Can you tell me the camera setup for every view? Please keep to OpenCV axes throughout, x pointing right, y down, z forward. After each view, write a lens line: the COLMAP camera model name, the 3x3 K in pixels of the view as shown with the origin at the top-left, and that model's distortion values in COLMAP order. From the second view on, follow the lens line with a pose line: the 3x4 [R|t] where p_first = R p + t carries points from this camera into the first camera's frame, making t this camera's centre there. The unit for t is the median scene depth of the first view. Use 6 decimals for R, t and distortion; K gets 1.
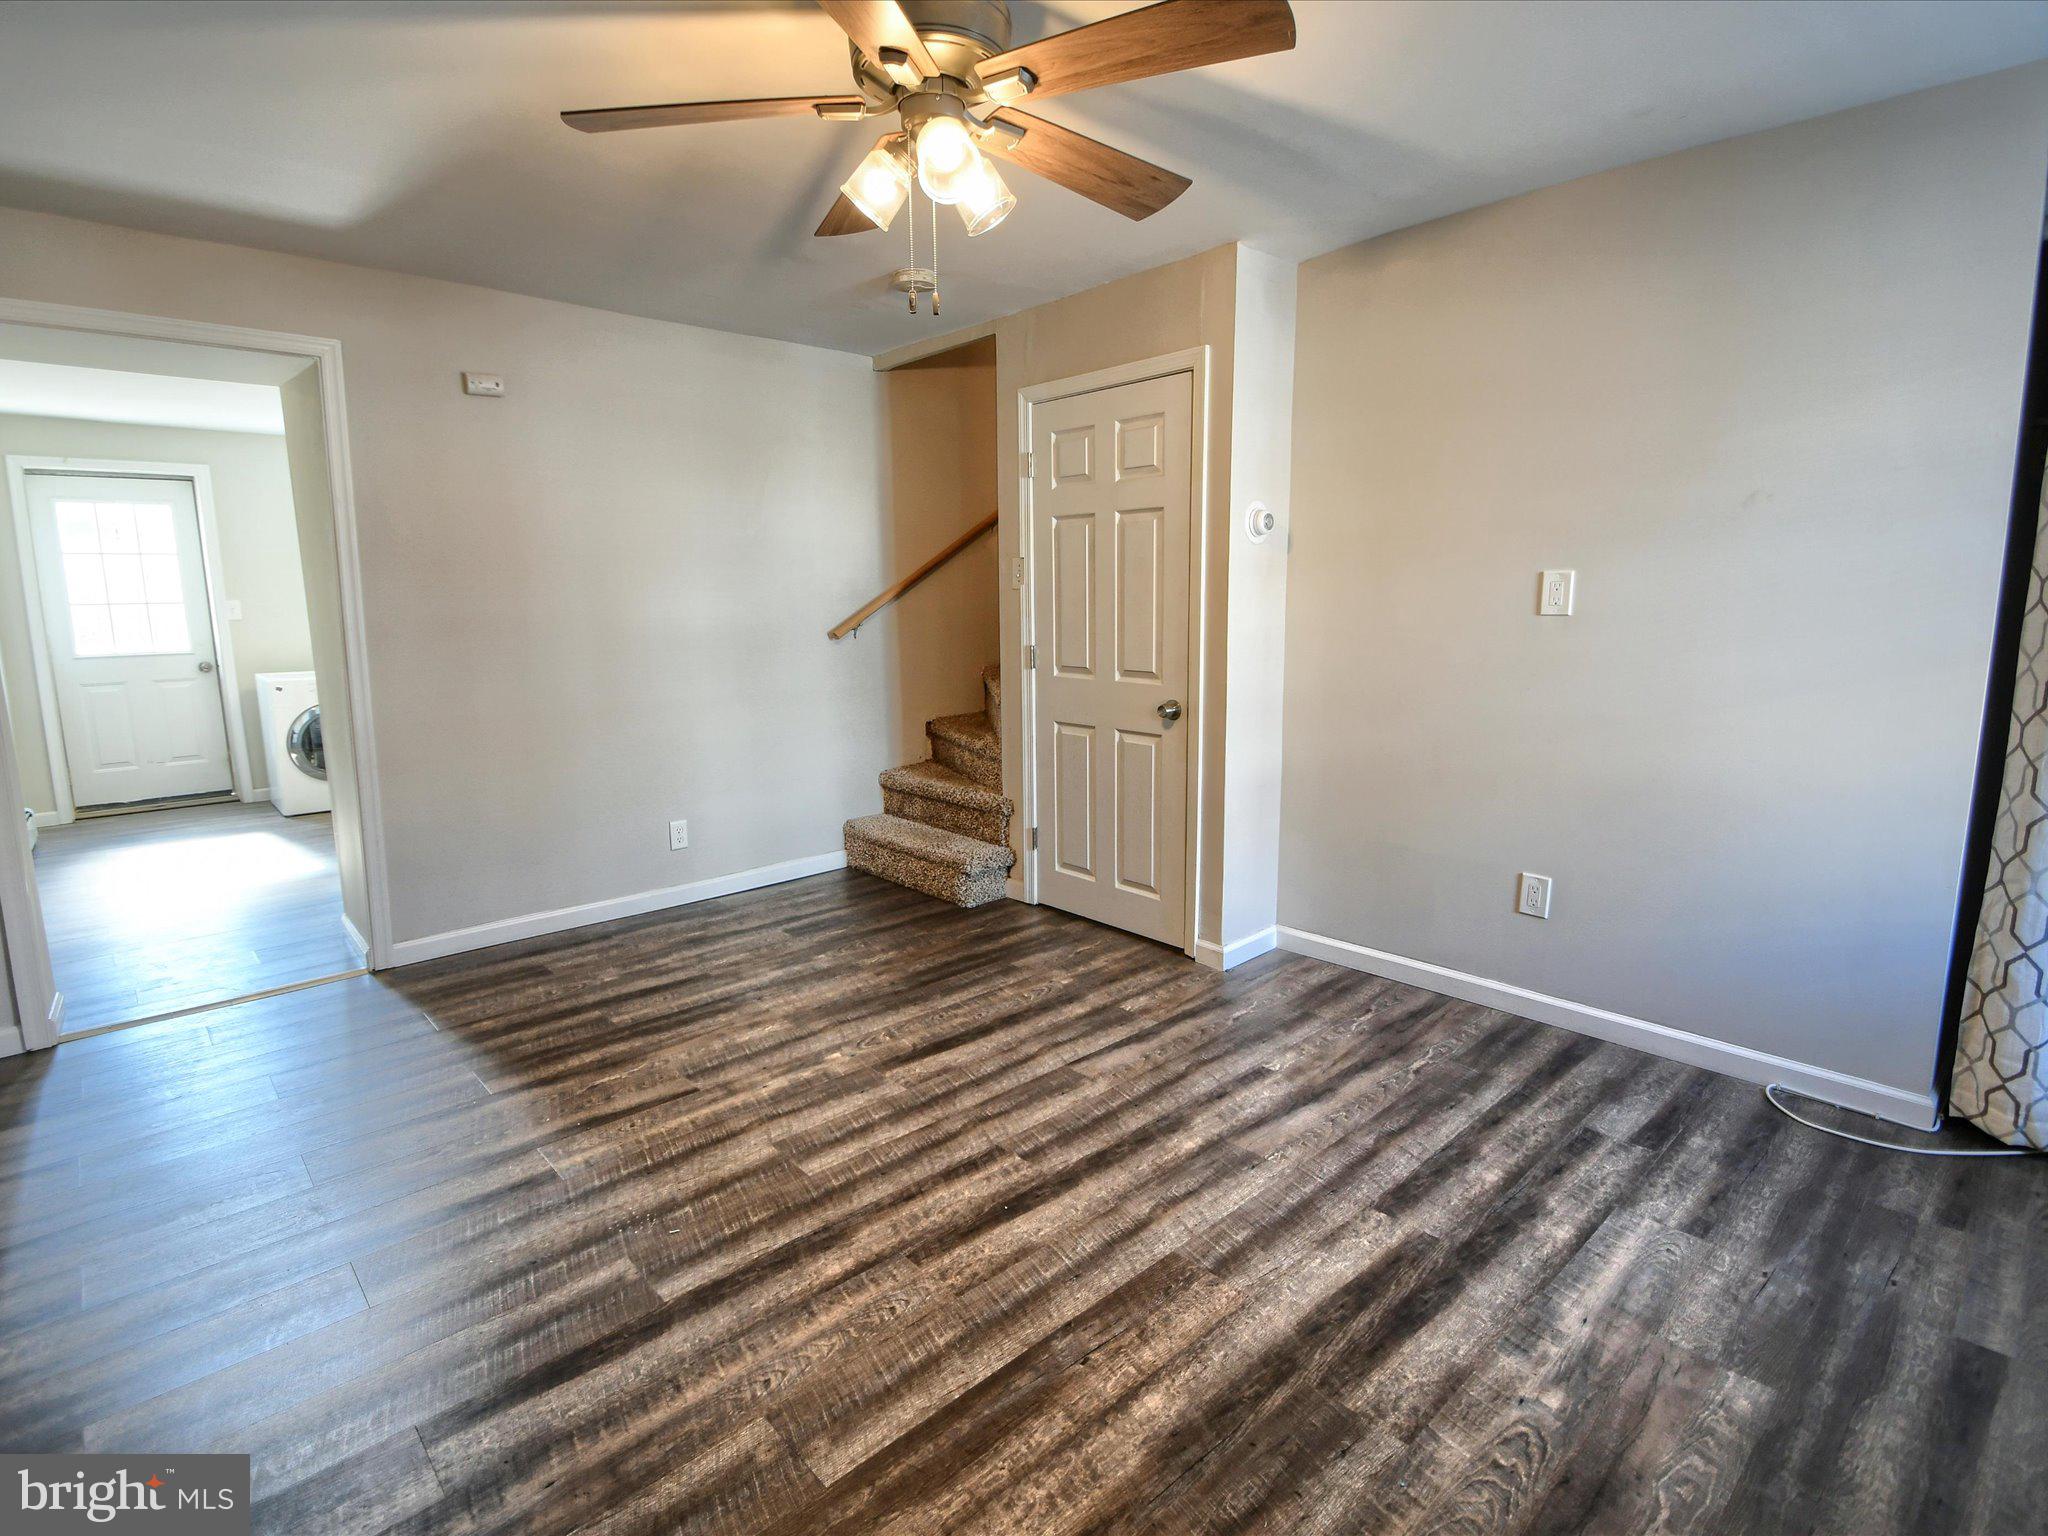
lens RADIAL K [[1066.5, 0, 1025.6], [0, 1066.5, 770.3], [0, 0, 1]] dist [-0.006150, -0.006159]
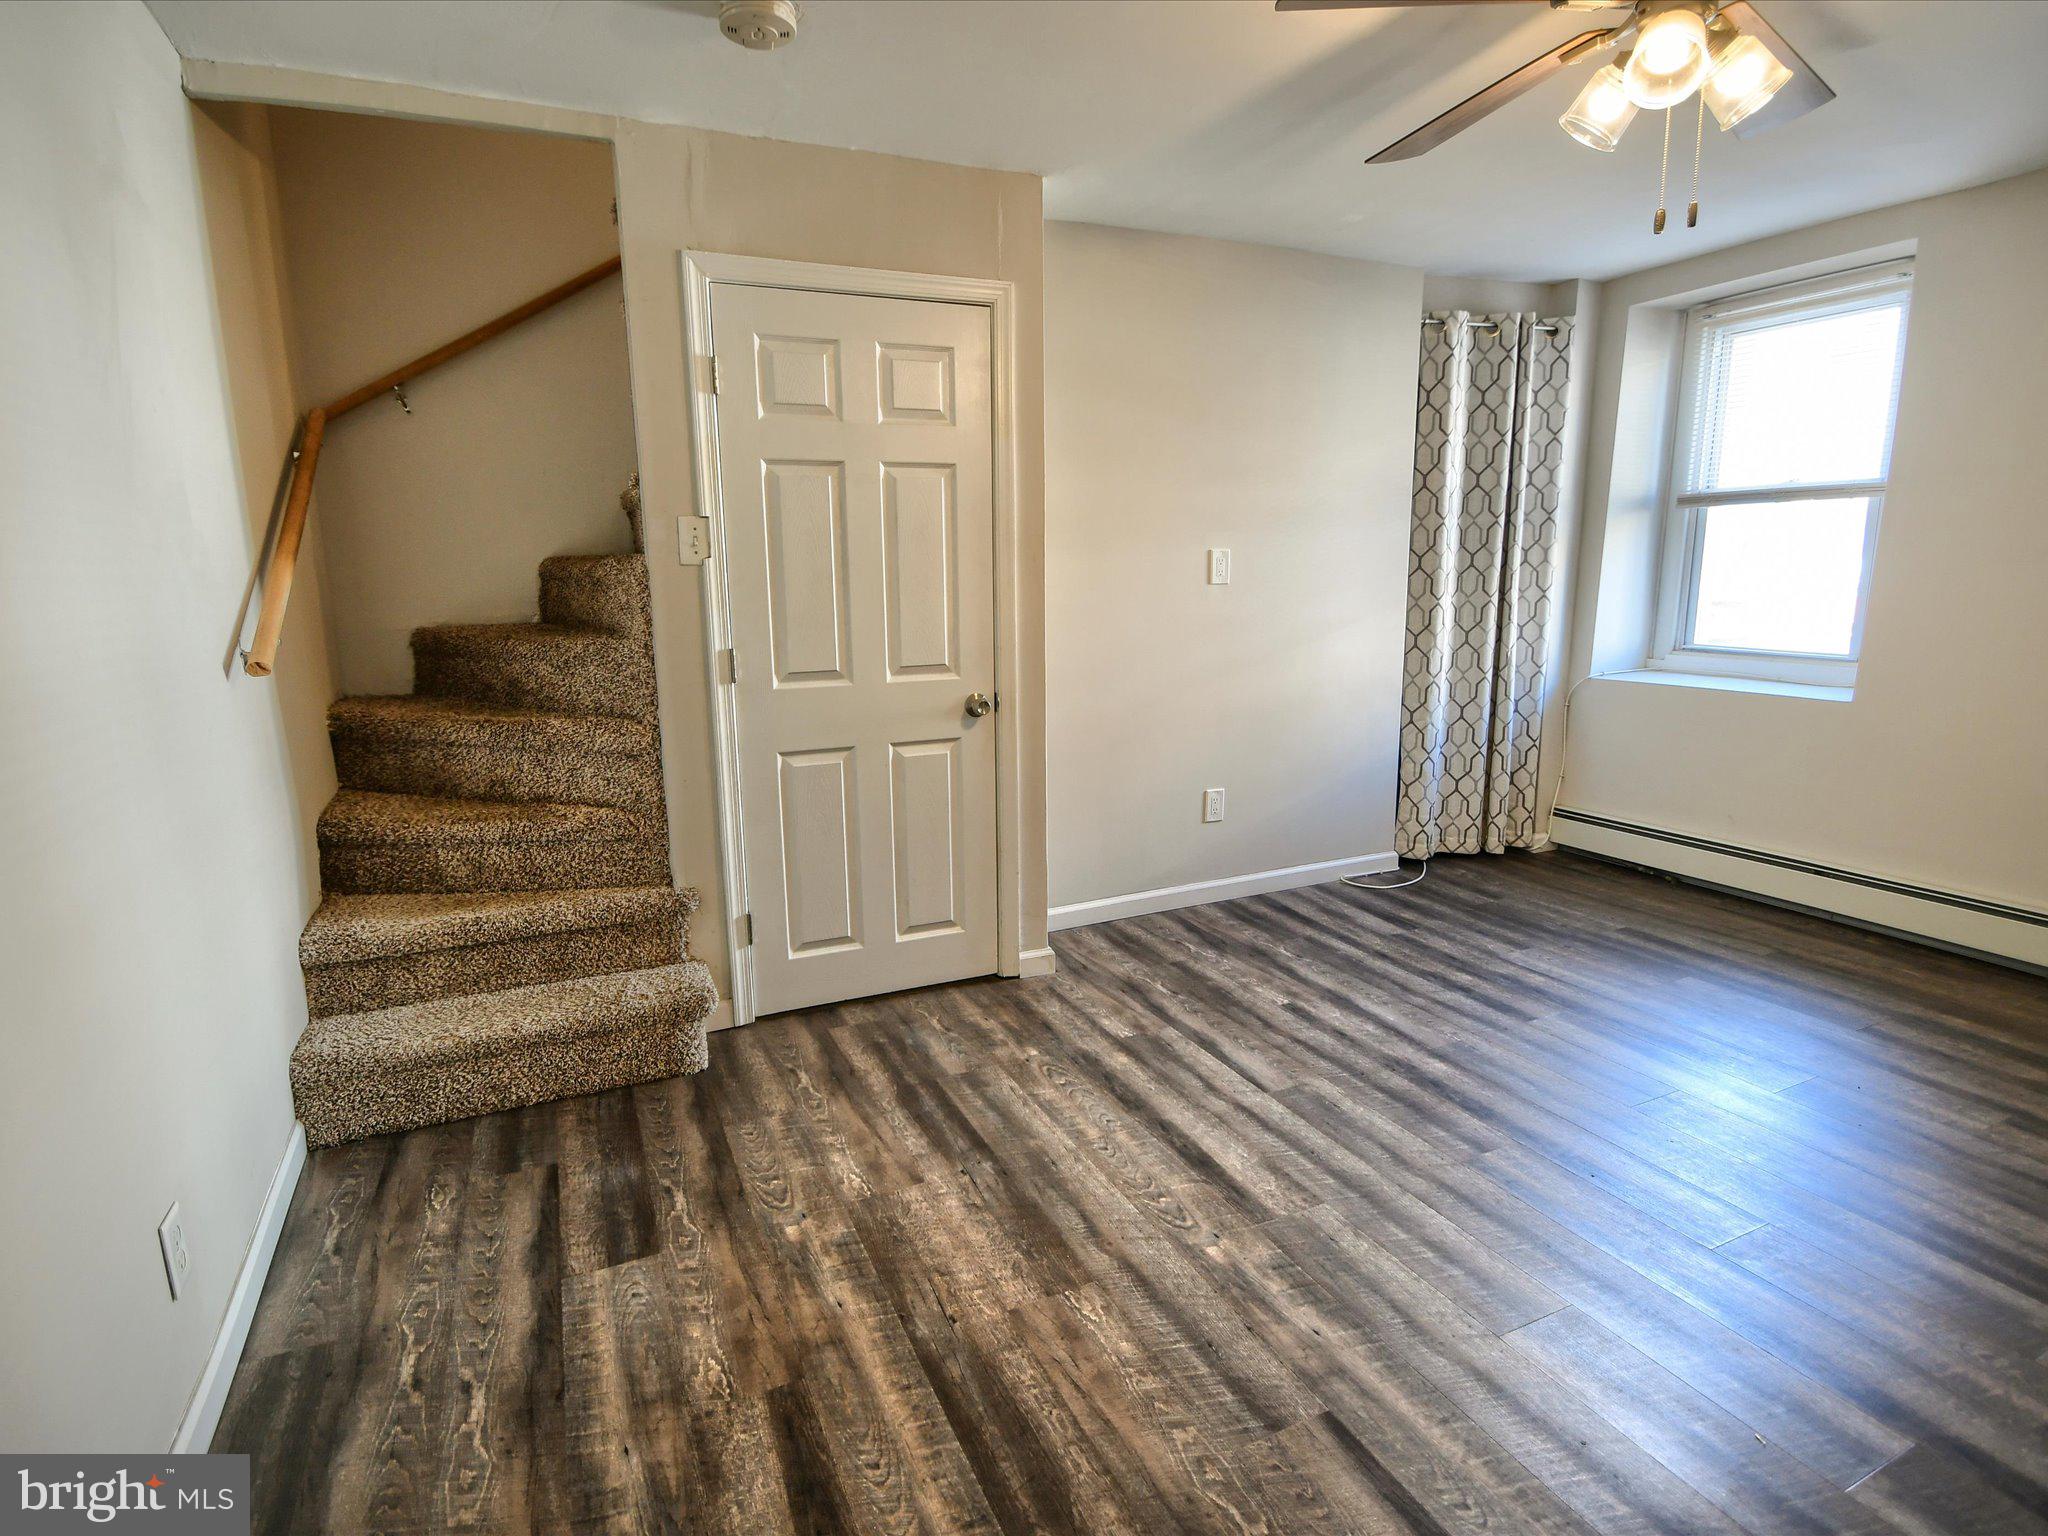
lens RADIAL K [[1002.9, 0, 1021.4], [0, 1002.9, 757.3], [0, 0, 1]] dist [-0.000892, -0.000758]
pose [[0.303223, -0.169714, 0.937685, -0.709432], [0.172709, 0.977504, 0.121071, -0.124038], [-0.937138, 0.125235, 0.325713, 0.823783]]
